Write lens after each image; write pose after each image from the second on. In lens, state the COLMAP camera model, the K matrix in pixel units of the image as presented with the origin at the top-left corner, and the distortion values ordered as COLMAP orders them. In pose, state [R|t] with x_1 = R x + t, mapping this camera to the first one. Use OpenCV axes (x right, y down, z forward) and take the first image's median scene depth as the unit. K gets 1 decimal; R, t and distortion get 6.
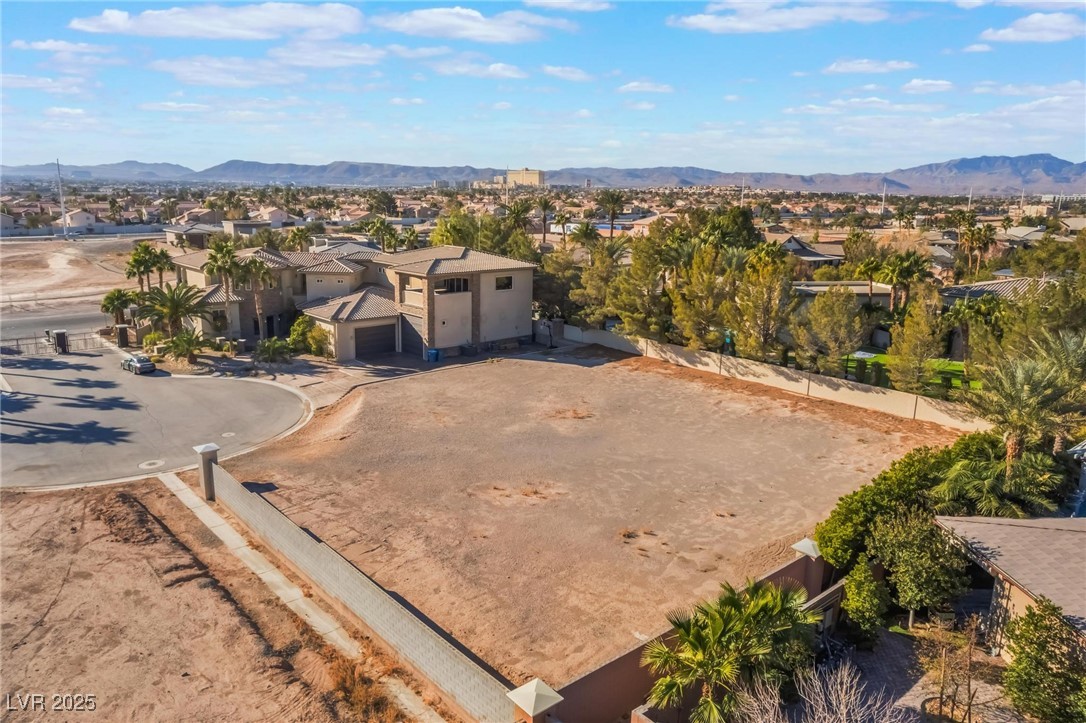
lens RADIAL K [[732.1, 0, 543.0], [0, 732.1, 361.5], [0, 0, 1]] dist [-0.068154, 0.050966]
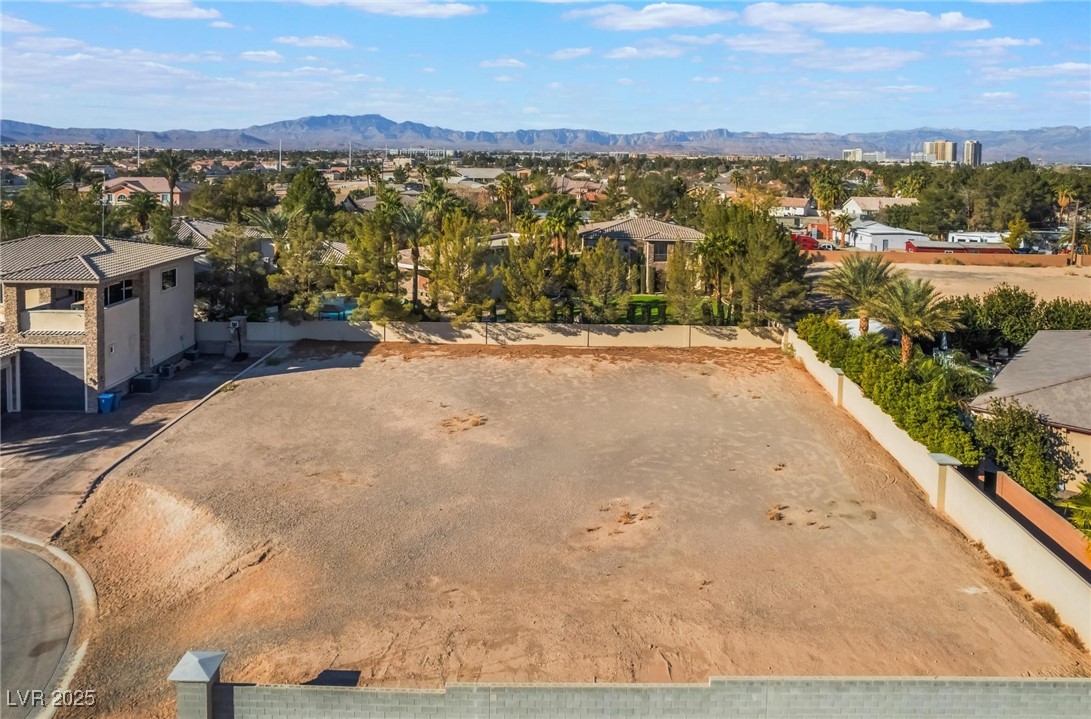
lens RADIAL K [[746.5, 0, 560.1], [0, 746.5, 278.6], [0, 0, 1]] dist [-0.055131, 0.038783]
pose [[0.668467, -0.127468, 0.732737, -0.353301], [0.168417, 0.985555, 0.017804, -0.061380], [-0.724422, 0.111504, 0.680279, 0.254016]]
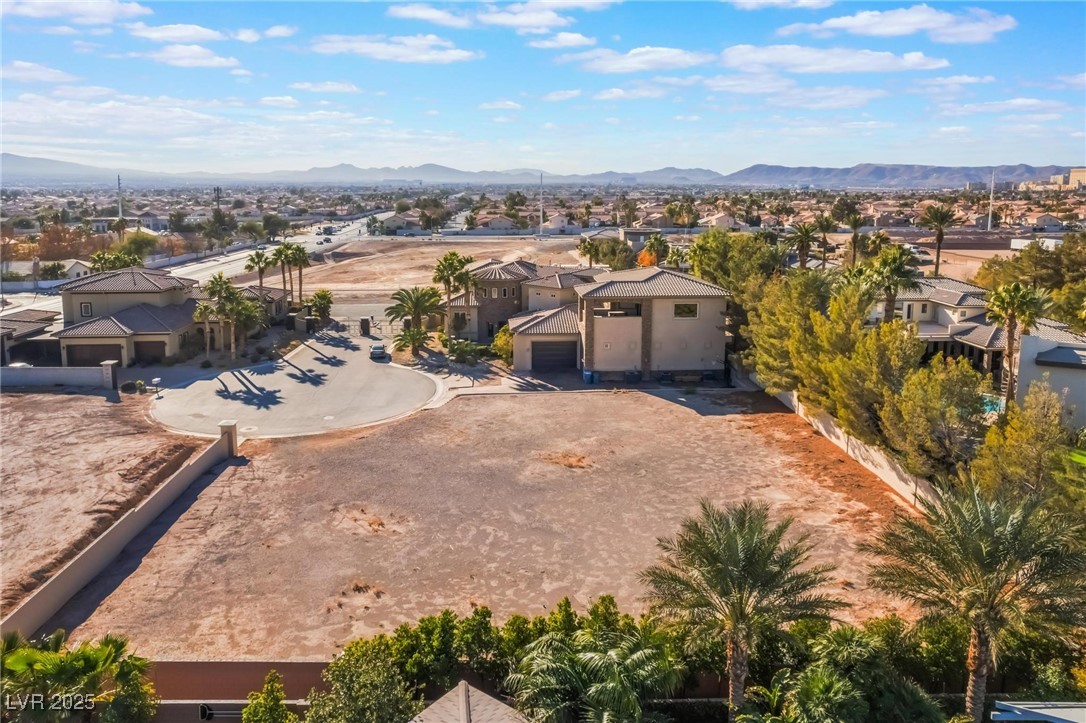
lens RADIAL K [[732.1, 0, 543.0], [0, 732.1, 361.5], [0, 0, 1]] dist [-0.068154, 0.050966]
pose [[0.774446, 0.126215, -0.619922, 0.420516], [-0.128404, 0.990861, 0.041326, -0.063331], [0.619472, 0.047595, 0.783575, 0.187449]]
